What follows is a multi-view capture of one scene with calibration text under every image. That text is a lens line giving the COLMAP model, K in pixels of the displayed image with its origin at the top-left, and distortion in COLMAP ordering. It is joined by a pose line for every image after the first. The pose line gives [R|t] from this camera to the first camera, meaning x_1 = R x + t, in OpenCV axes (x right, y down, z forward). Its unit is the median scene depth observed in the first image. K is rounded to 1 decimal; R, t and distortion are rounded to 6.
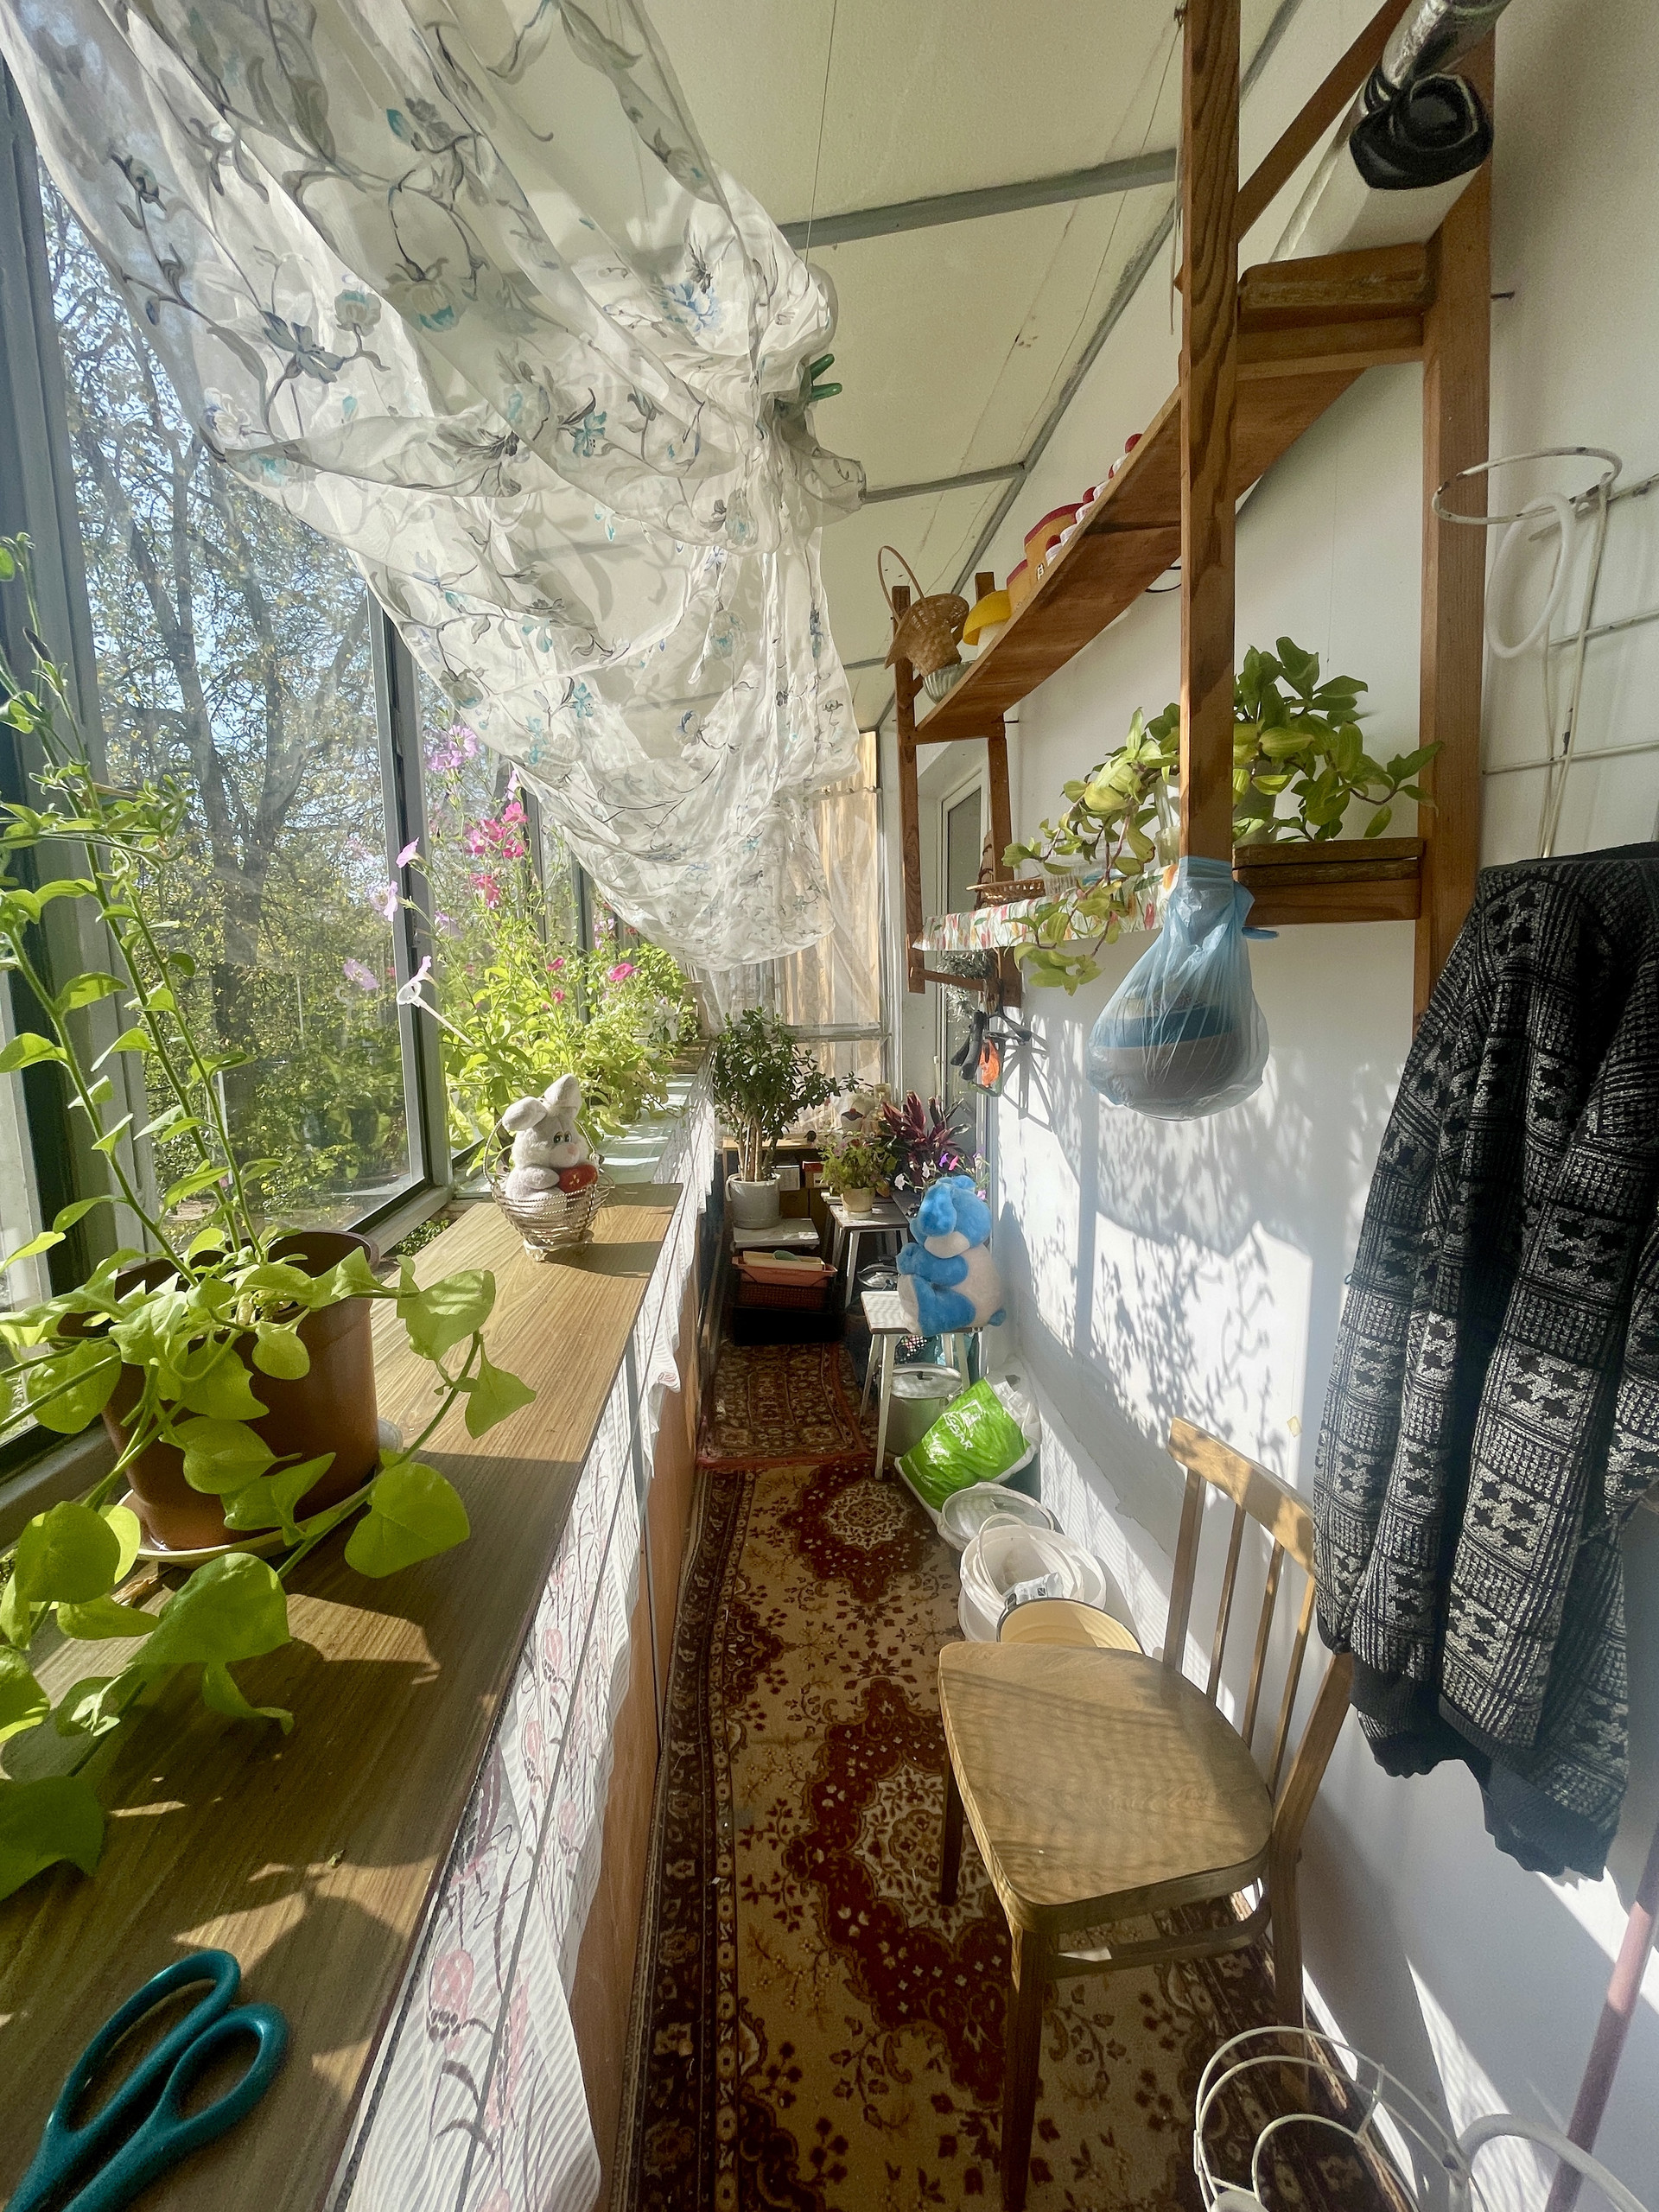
lens RADIAL K [[897.0, 0, 825.5], [0, 897.0, 1104.2], [0, 0, 1]] dist [-0.000993, -0.000066]
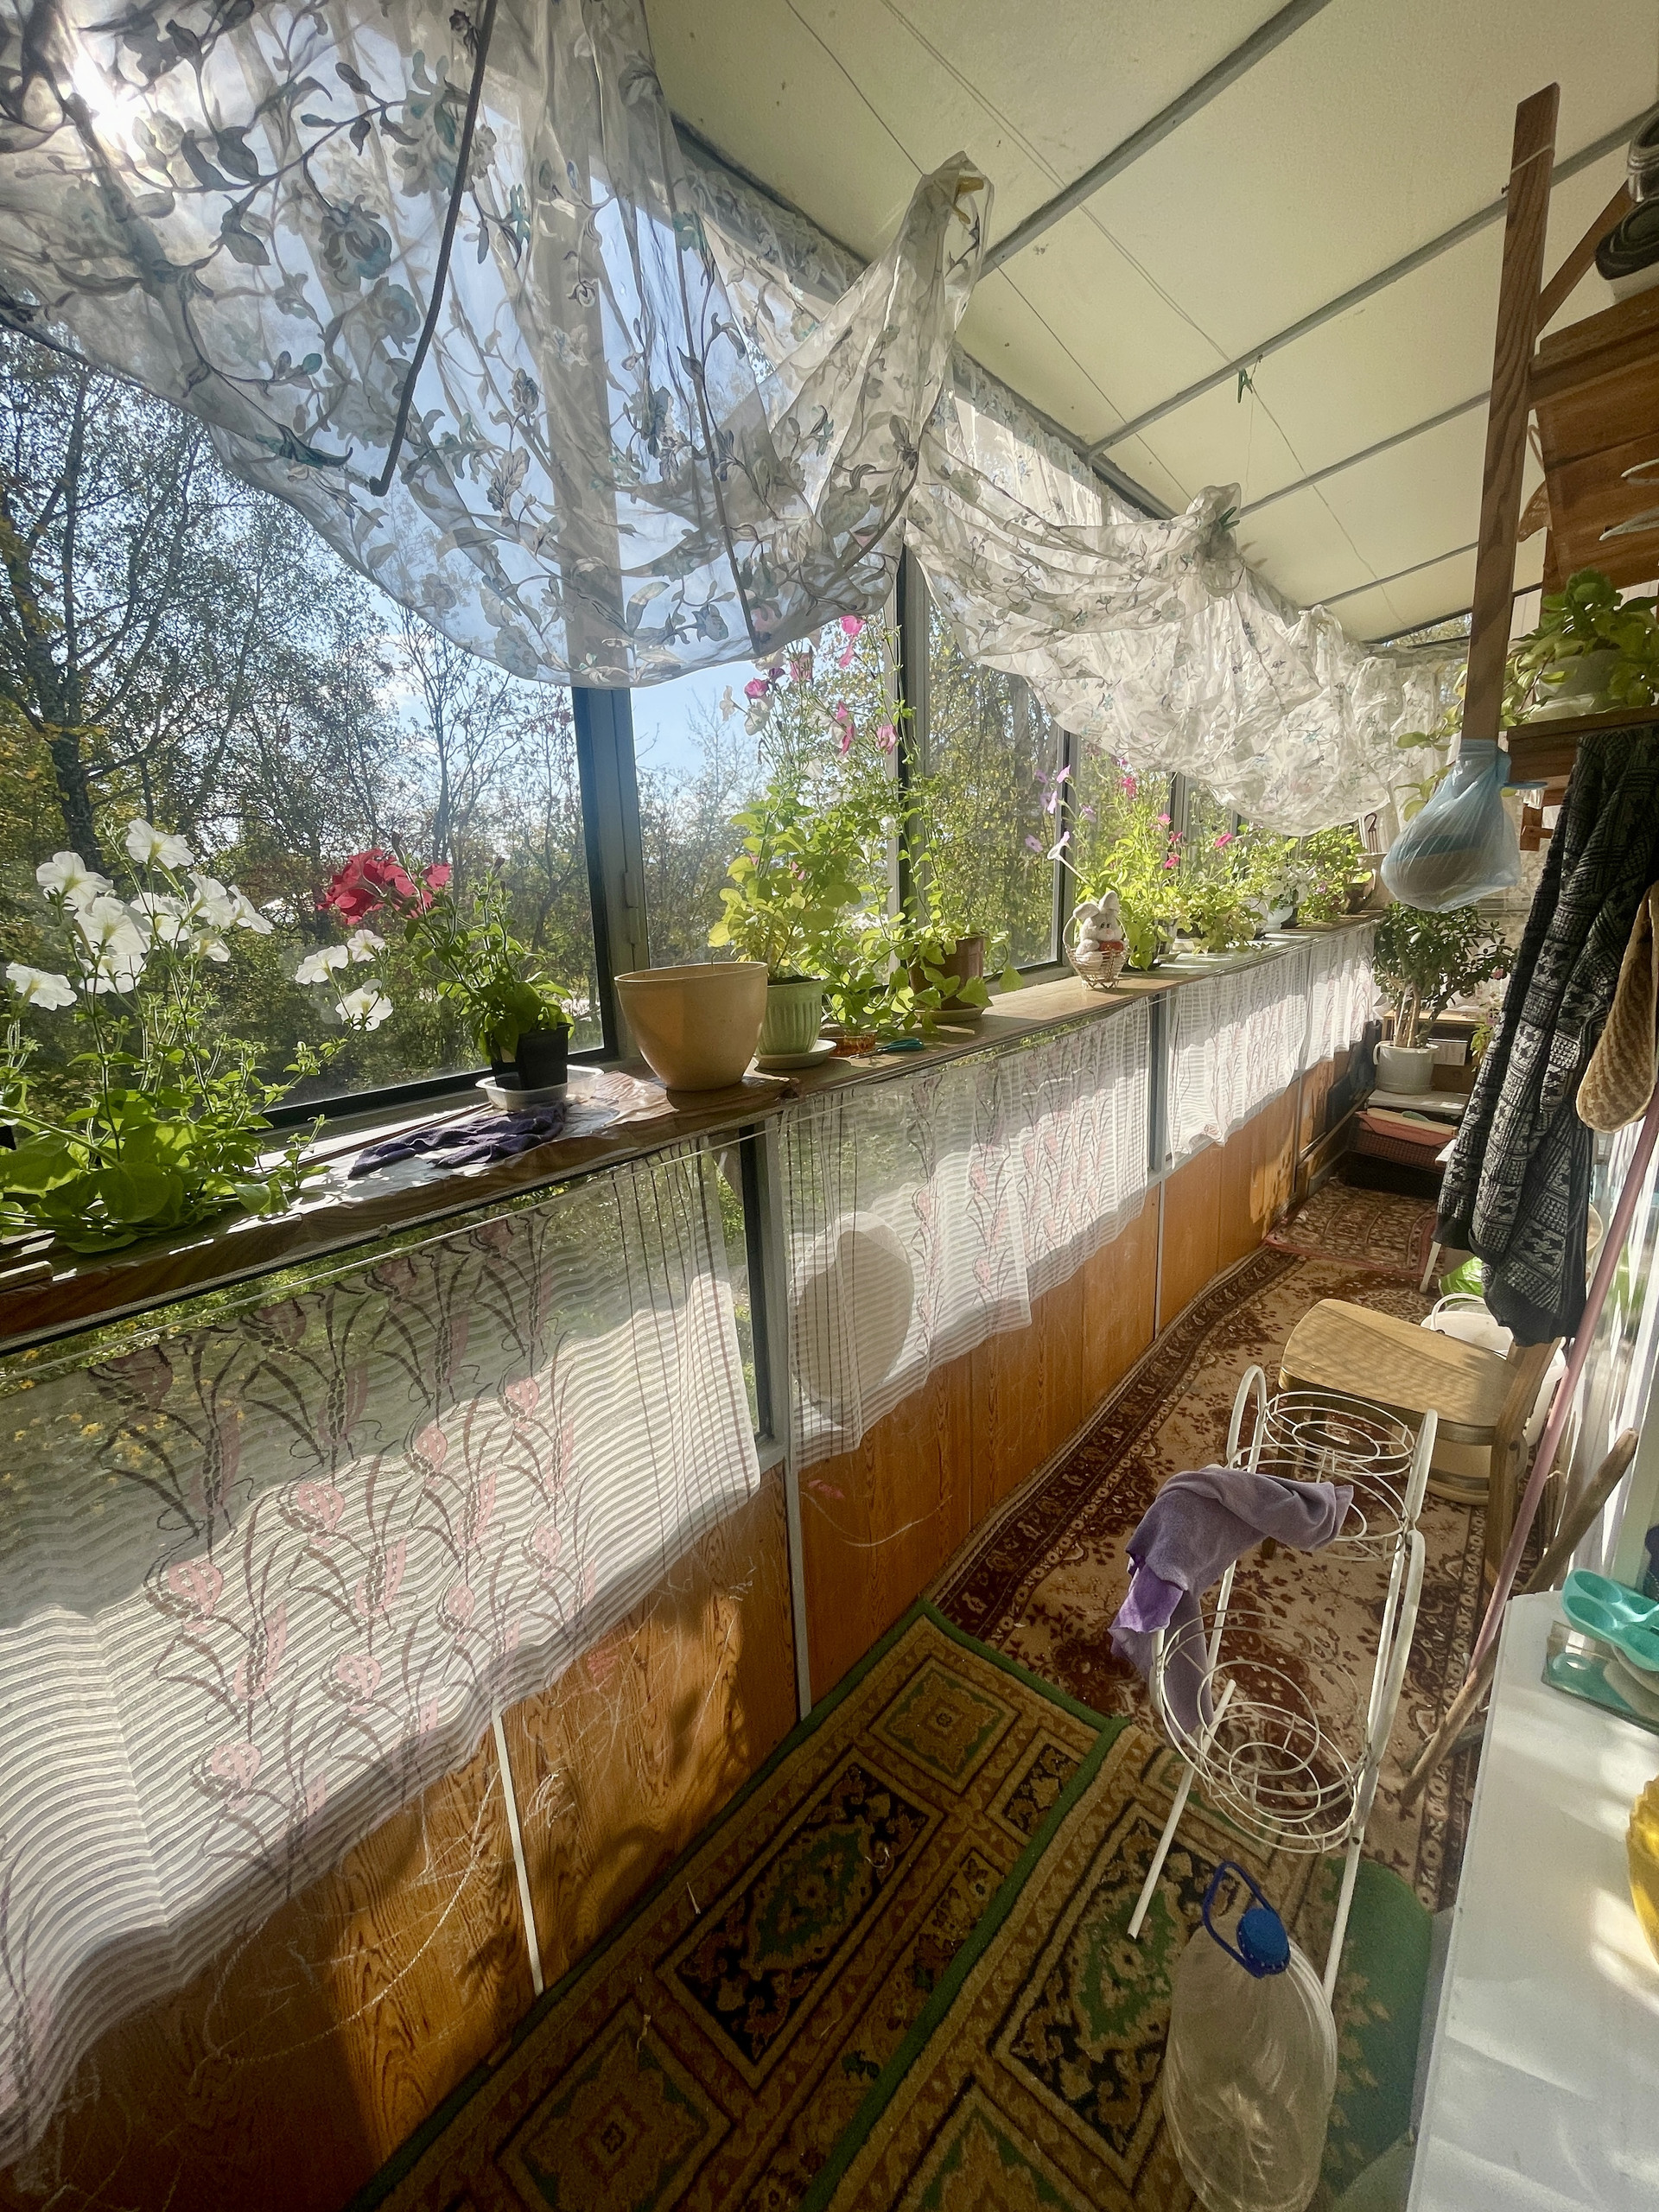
lens RADIAL K [[897.0, 0, 831.6], [0, 897.0, 1099.8], [0, 0, 1]] dist [-0.000993, -0.000066]
pose [[0.699488, 0.159834, -0.696542, 0.538789], [-0.083078, 0.986247, 0.142883, 0.141023], [0.709799, -0.042078, 0.703146, -0.605559]]
